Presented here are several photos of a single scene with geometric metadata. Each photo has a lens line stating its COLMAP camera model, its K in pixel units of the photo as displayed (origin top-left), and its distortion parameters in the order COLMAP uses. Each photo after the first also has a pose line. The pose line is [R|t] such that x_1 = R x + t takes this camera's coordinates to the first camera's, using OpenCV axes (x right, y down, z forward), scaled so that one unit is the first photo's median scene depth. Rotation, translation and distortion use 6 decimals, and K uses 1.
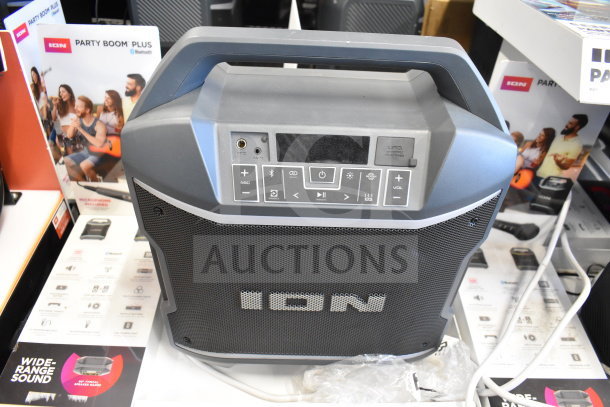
lens RADIAL K [[472.5, 0, 305.0], [0, 472.5, 202.0], [0, 0, 1]] dist [-0.100294, 0.014547]
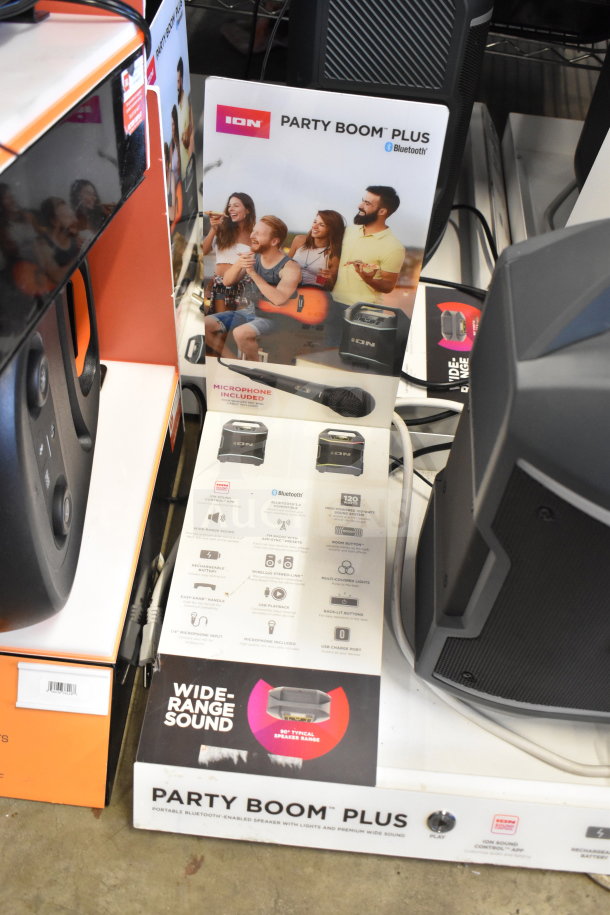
lens RADIAL K [[904.6, 0, 305.9], [0, 904.6, 459.9], [0, 0, 1]] dist [-0.072549, 0.000000]
pose [[0.995152, 0.081424, -0.055165, -0.429637], [-0.069085, 0.977931, 0.197174, -0.192077], [0.070002, -0.192407, 0.978815, -0.090200]]
